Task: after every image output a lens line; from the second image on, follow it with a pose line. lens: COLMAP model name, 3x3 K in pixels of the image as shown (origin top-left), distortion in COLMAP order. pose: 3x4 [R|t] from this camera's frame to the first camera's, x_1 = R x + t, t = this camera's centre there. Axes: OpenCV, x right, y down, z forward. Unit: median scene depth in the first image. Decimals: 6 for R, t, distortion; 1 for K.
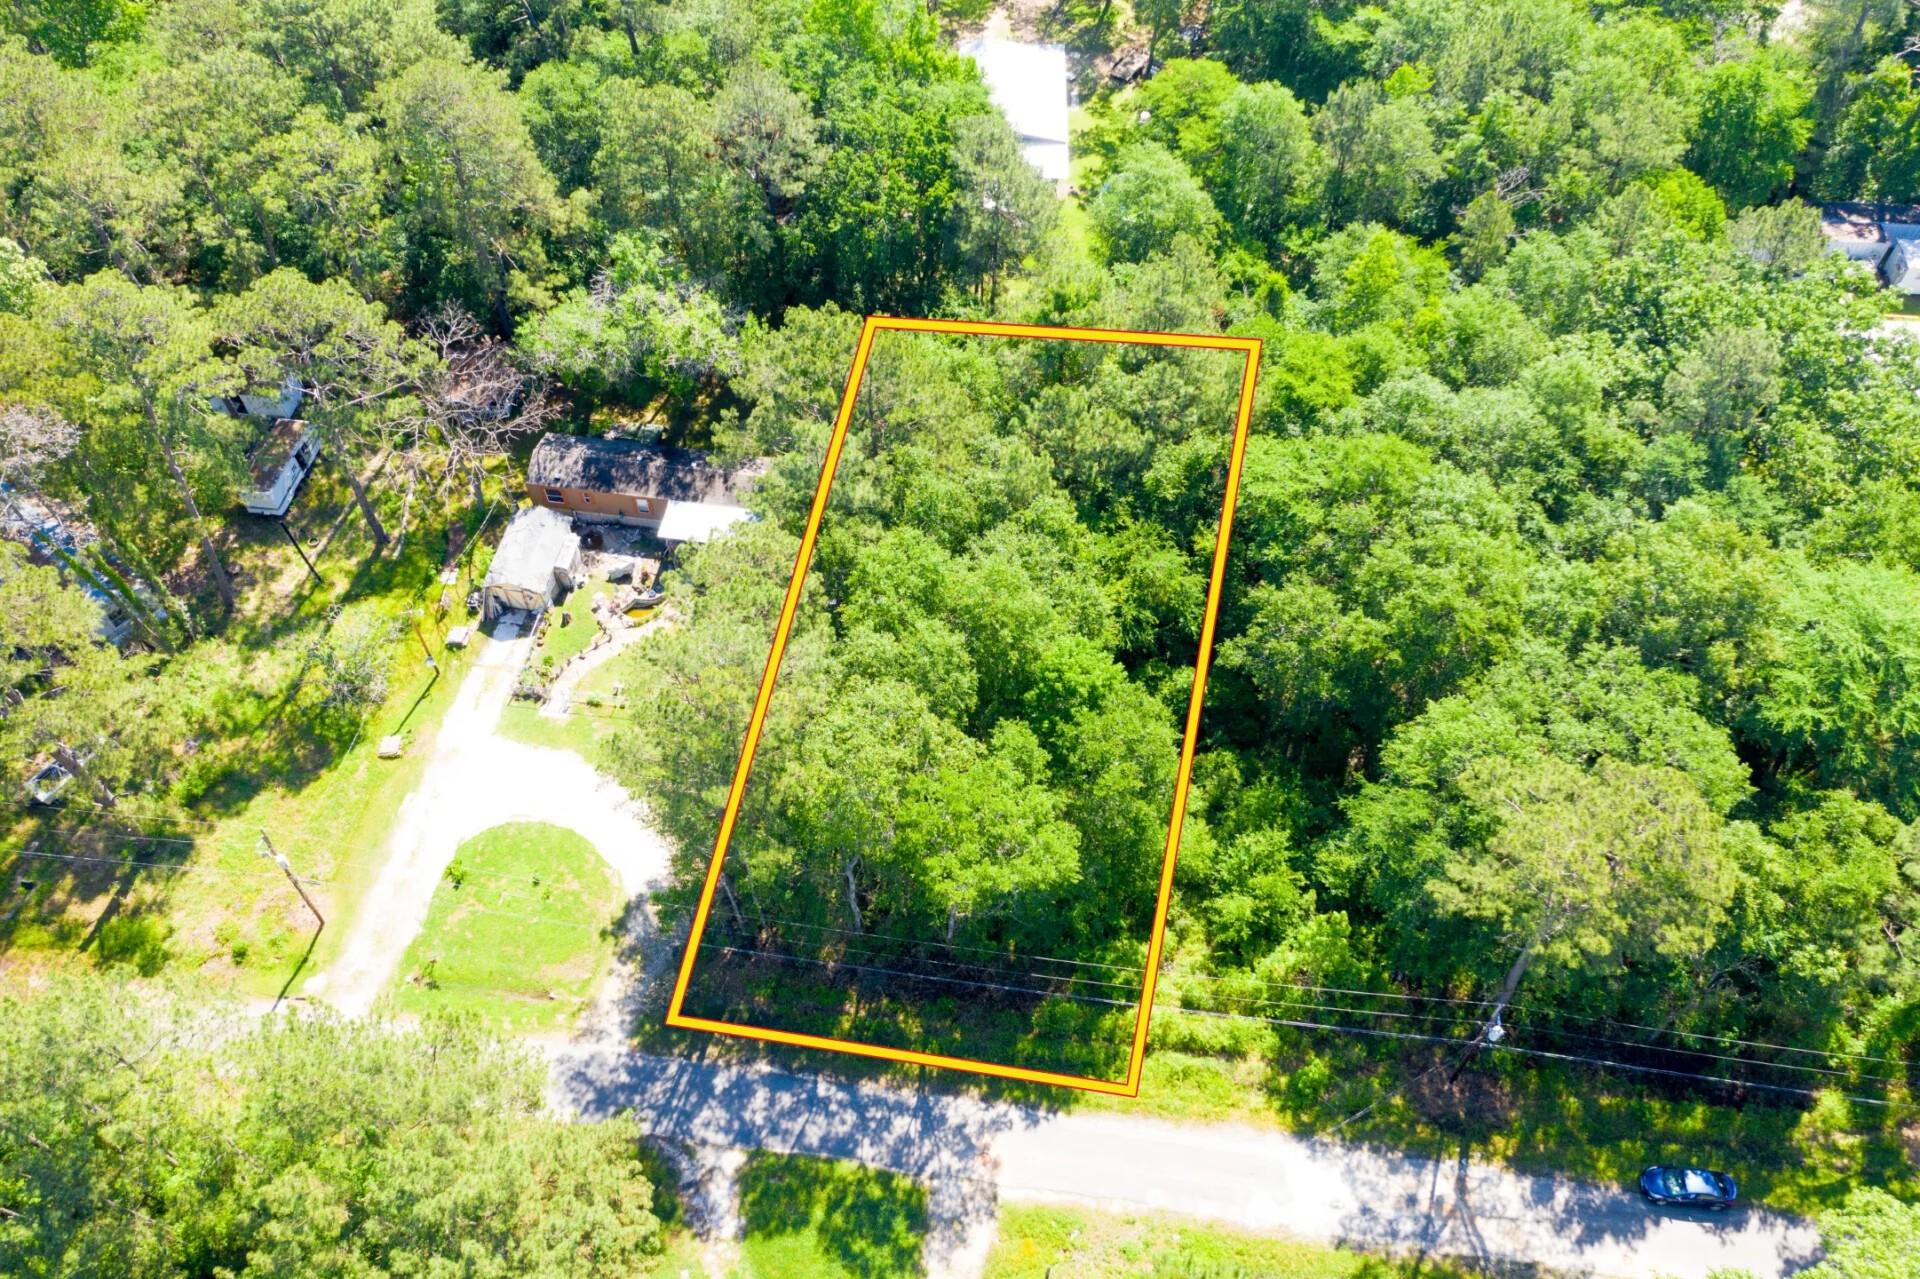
lens RADIAL K [[1550.4, 0, 962.9], [0, 1550.4, 638.9], [0, 0, 1]] dist [-0.013226, -0.009793]
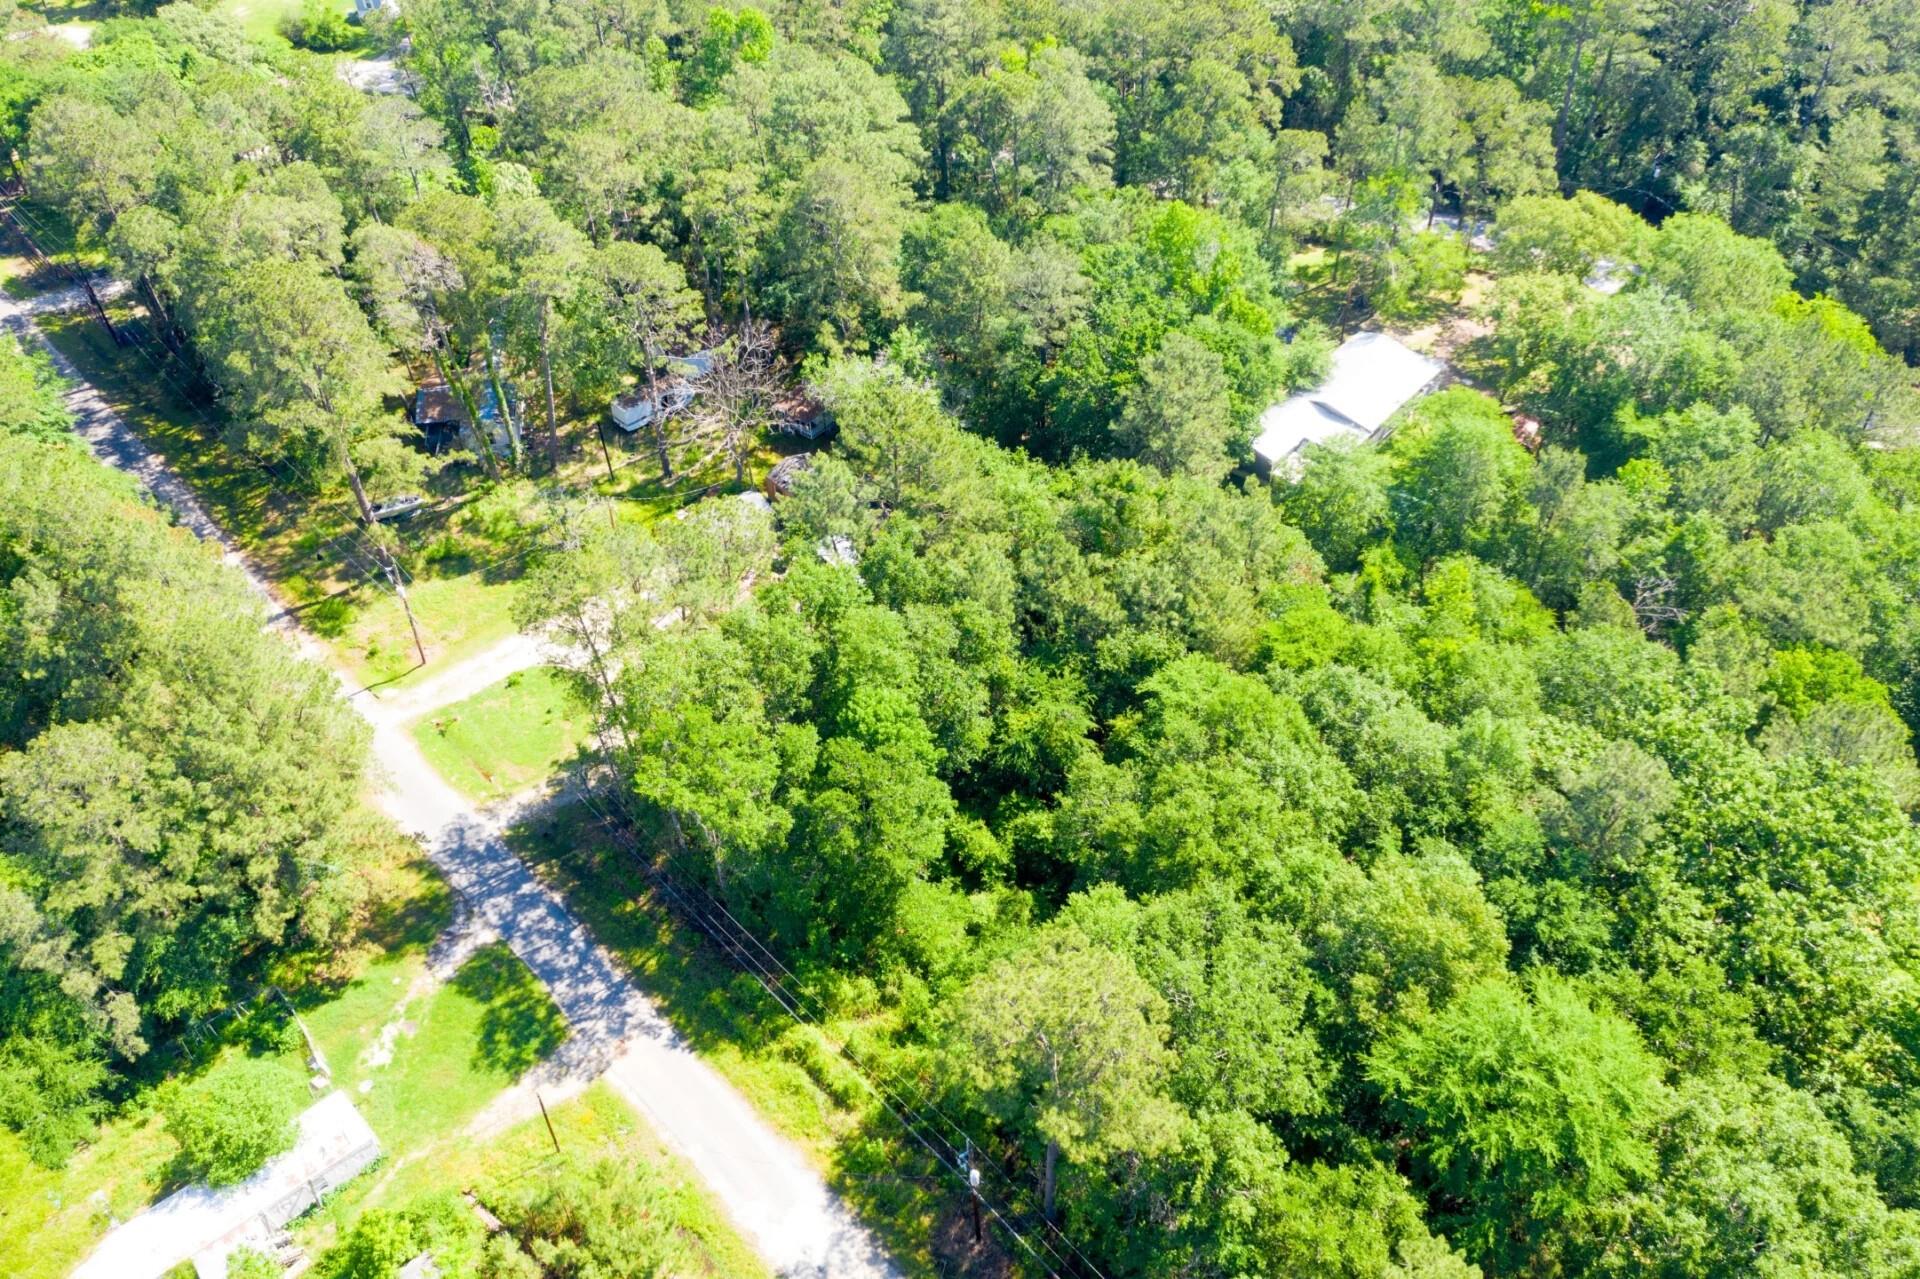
lens RADIAL K [[1550.4, 0, 958.9], [0, 1550.4, 638.2], [0, 0, 1]] dist [-0.013226, -0.009793]
pose [[0.772239, 0.420387, -0.476362, 0.631983], [-0.499390, 0.865151, -0.046081, -0.007087], [0.392754, 0.273476, 0.878041, -0.022349]]
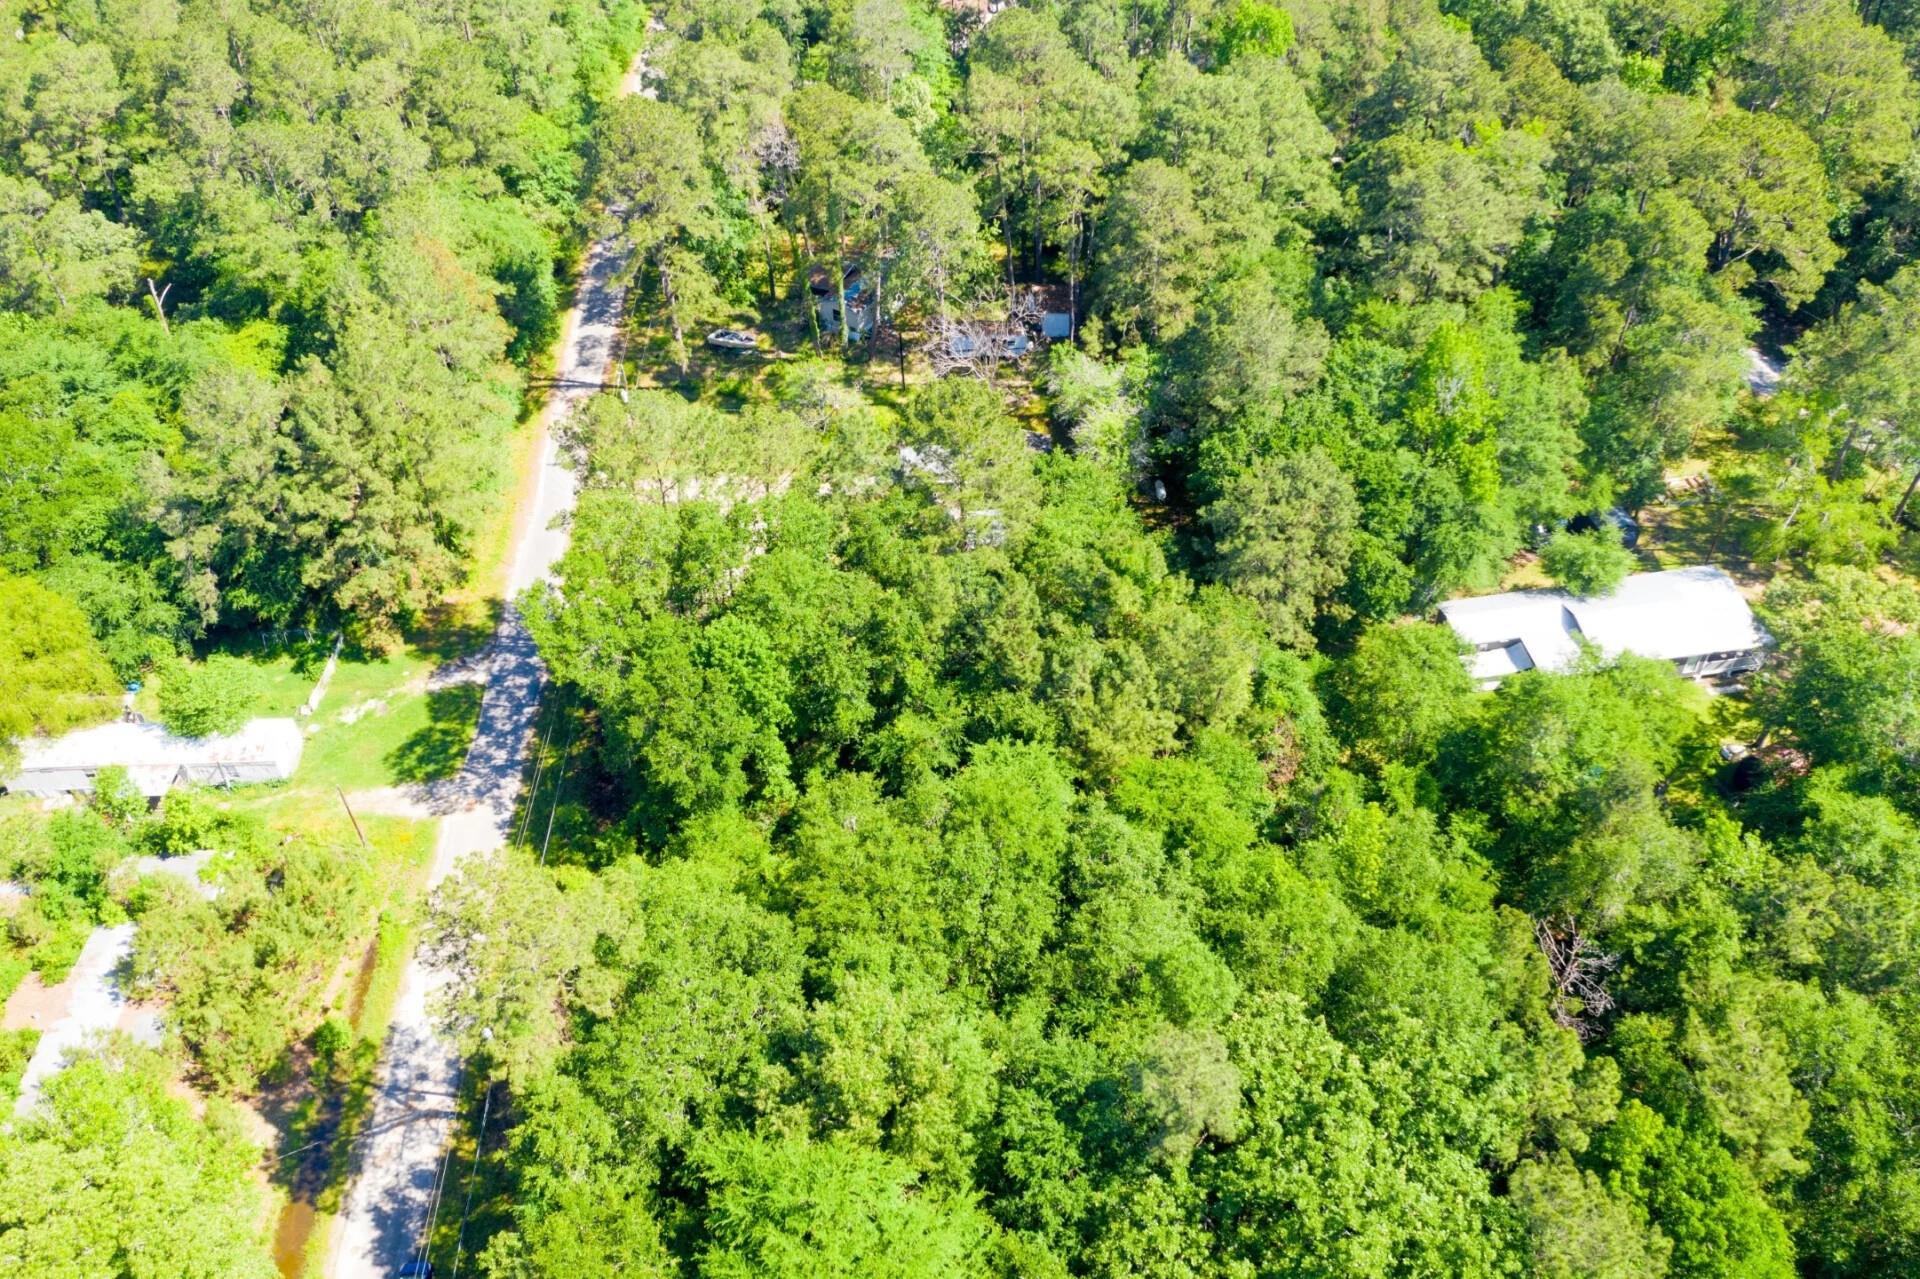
lens RADIAL K [[1550.4, 0, 963.3], [0, 1550.4, 641.0], [0, 0, 1]] dist [-0.013226, -0.009793]
pose [[0.185922, 0.667132, -0.721366, 0.959146], [-0.776972, 0.549225, 0.307679, -0.485337], [0.601455, 0.503276, 0.620455, 0.333808]]
